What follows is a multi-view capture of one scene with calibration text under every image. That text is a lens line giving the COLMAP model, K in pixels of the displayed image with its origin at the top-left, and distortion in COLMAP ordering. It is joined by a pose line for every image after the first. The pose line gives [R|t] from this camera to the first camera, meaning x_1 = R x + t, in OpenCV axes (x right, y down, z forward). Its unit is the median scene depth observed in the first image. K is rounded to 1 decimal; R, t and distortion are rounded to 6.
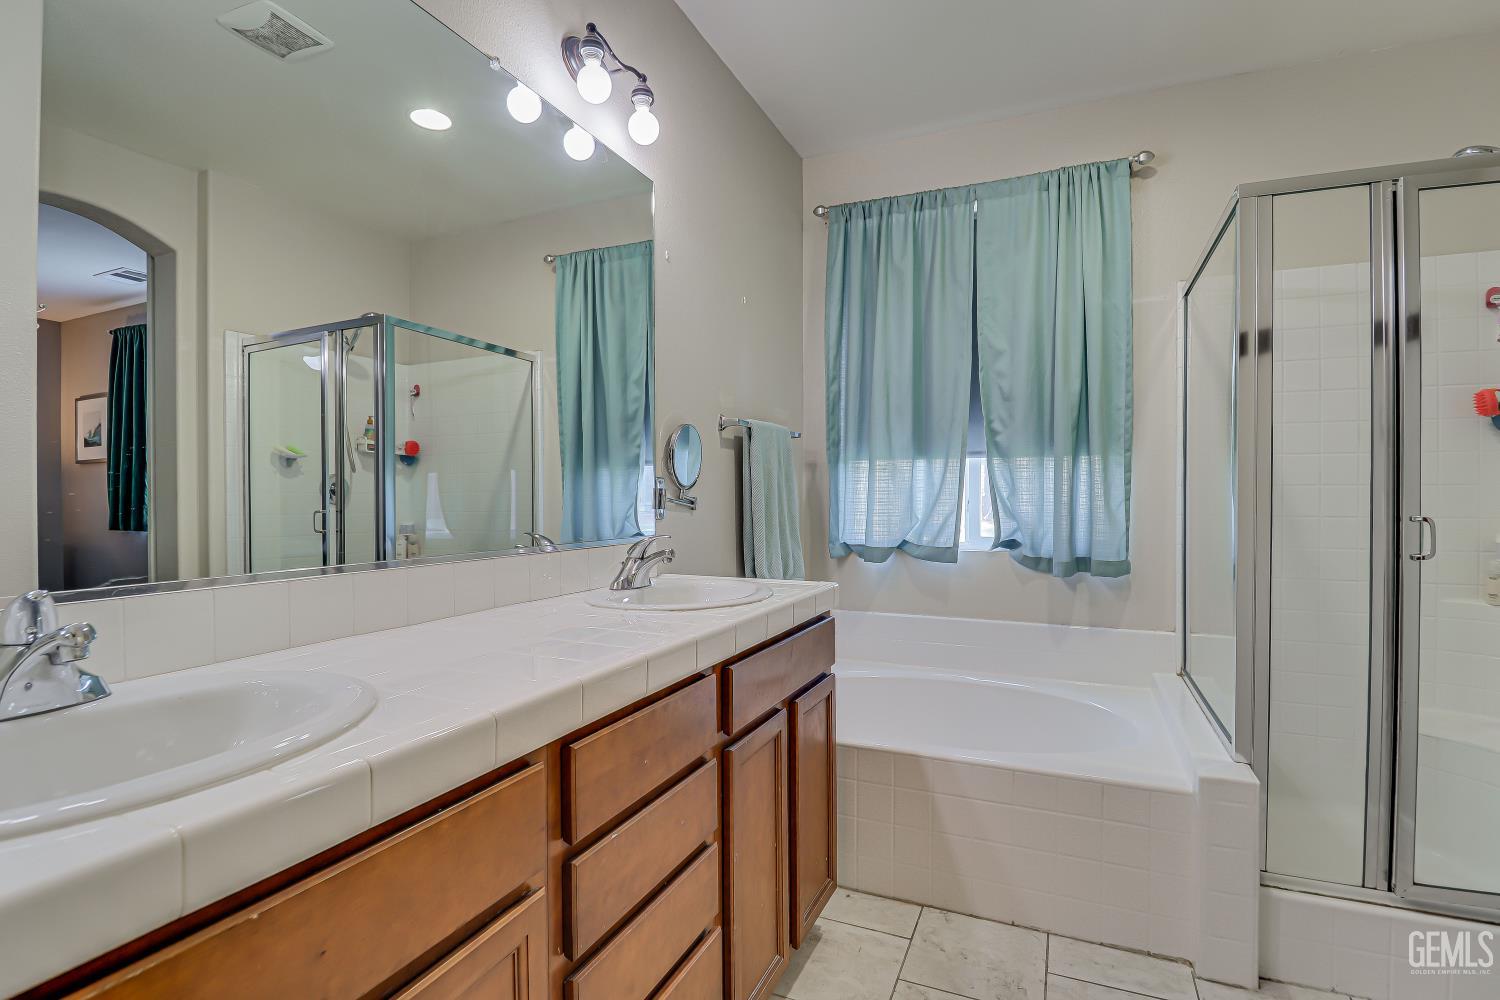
lens RADIAL K [[717.4, 0, 756.6], [0, 717.4, 501.4], [0, 0, 1]] dist [-0.005852, -0.000299]
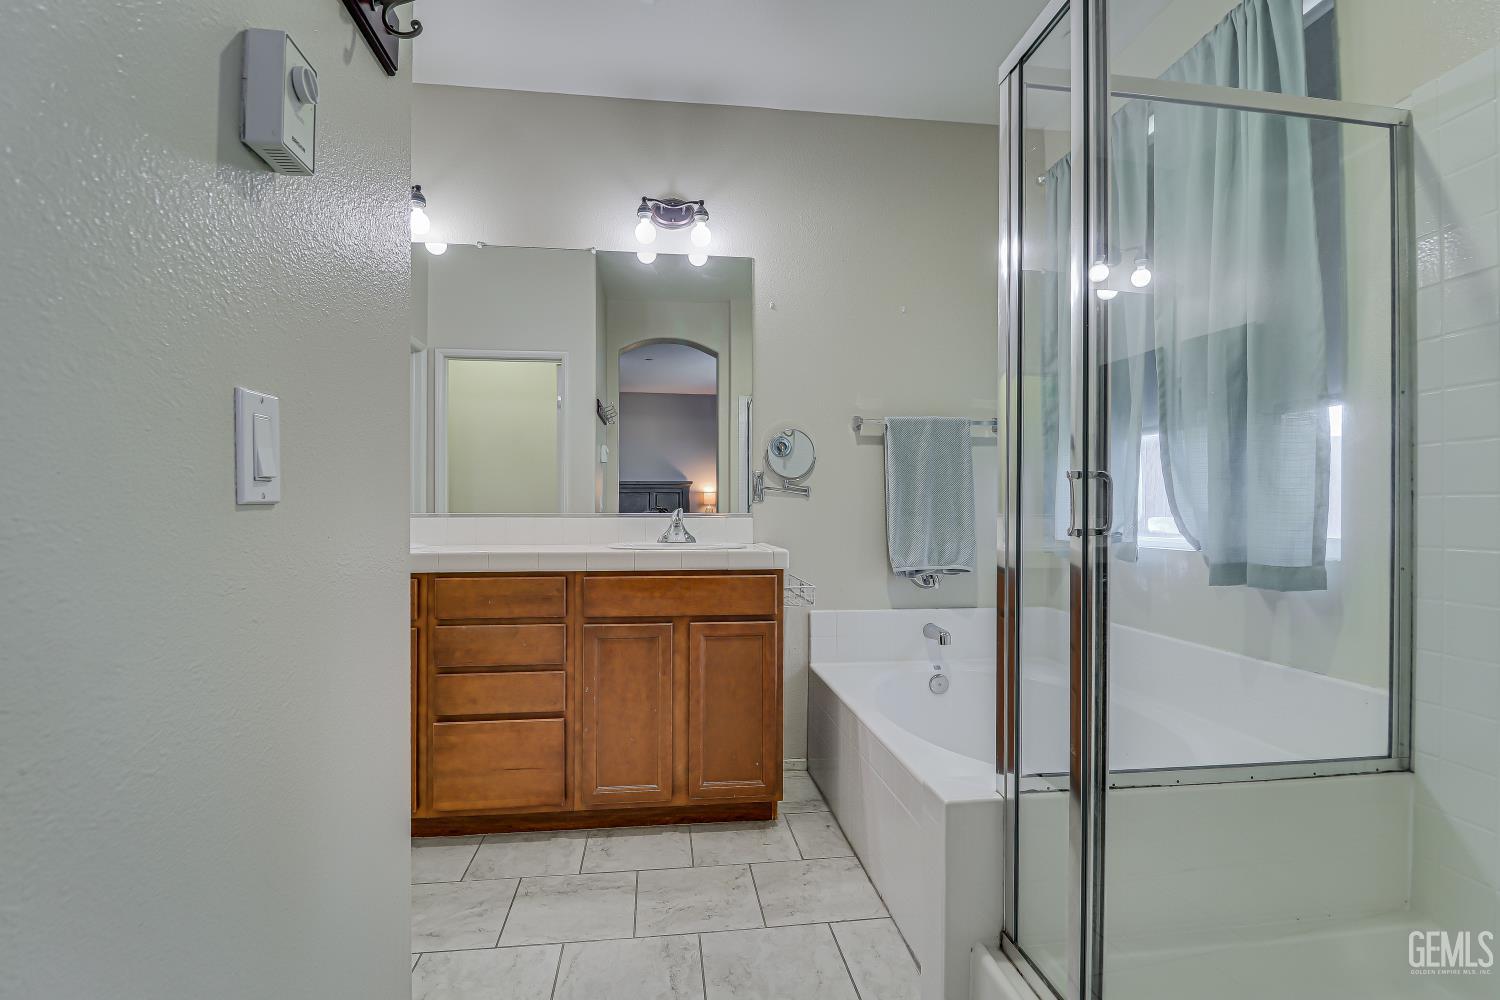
lens RADIAL K [[717.4, 0, 748.3], [0, 717.4, 509.9], [0, 0, 1]] dist [-0.005852, -0.000299]
pose [[0.493232, -0.003508, -0.869890, 0.833228], [-0.006966, 0.999944, -0.007982, 0.040474], [0.869870, 0.009997, 0.493180, 0.245581]]
